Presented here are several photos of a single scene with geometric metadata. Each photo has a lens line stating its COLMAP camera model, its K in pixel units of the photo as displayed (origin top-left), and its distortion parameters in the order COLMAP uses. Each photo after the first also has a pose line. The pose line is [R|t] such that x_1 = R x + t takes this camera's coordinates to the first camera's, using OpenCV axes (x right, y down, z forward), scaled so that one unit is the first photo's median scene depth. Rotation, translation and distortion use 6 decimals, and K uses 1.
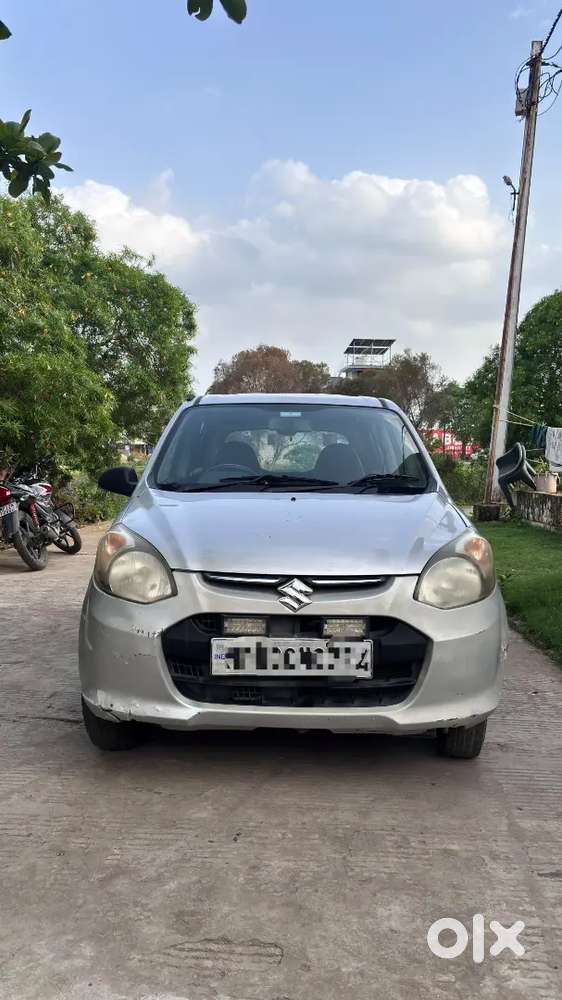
lens RADIAL K [[759.6, 0, 280.2], [0, 759.6, 498.3], [0, 0, 1]] dist [0.033912, -0.046613]
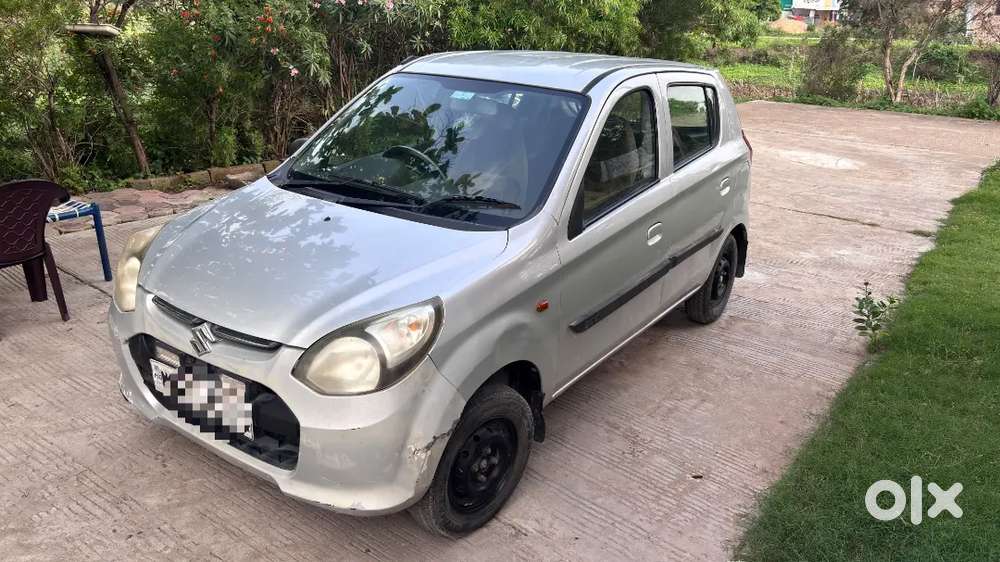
lens RADIAL K [[759.6, 0, 500.9], [0, 759.6, 278.3], [0, 0, 1]] dist [0.033912, -0.046613]
pose [[0.826818, 0.206448, -0.523212, 0.788279], [-0.055492, 0.955608, 0.289369, -0.238435], [0.559725, -0.210221, 0.801570, 0.420194]]
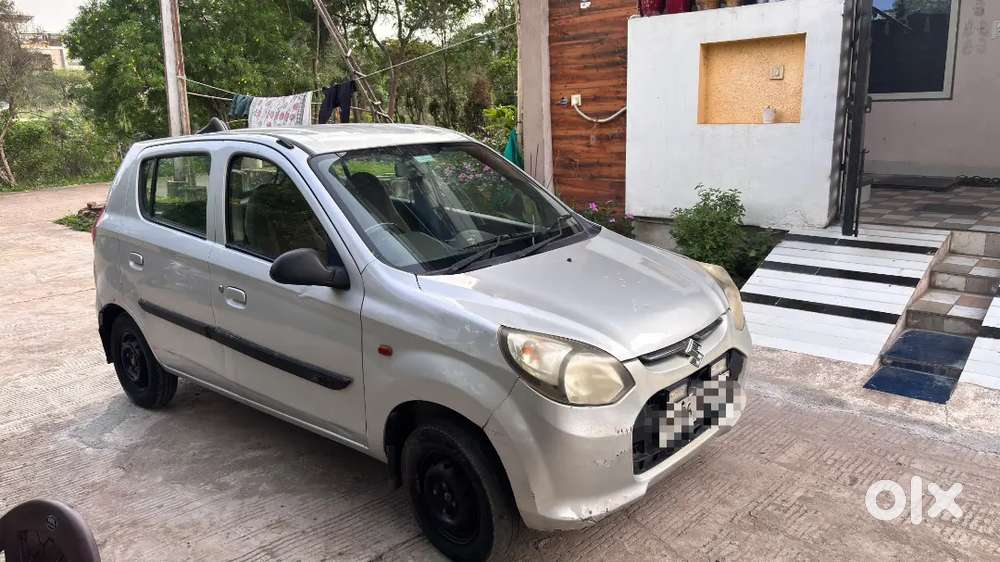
lens RADIAL K [[759.6, 0, 500.2], [0, 759.6, 287.5], [0, 0, 1]] dist [0.033912, -0.046613]
pose [[0.649851, -0.217674, 0.728225, -0.913236], [0.079736, 0.972351, 0.219492, -0.223314], [-0.755868, -0.084571, 0.649239, 0.465097]]
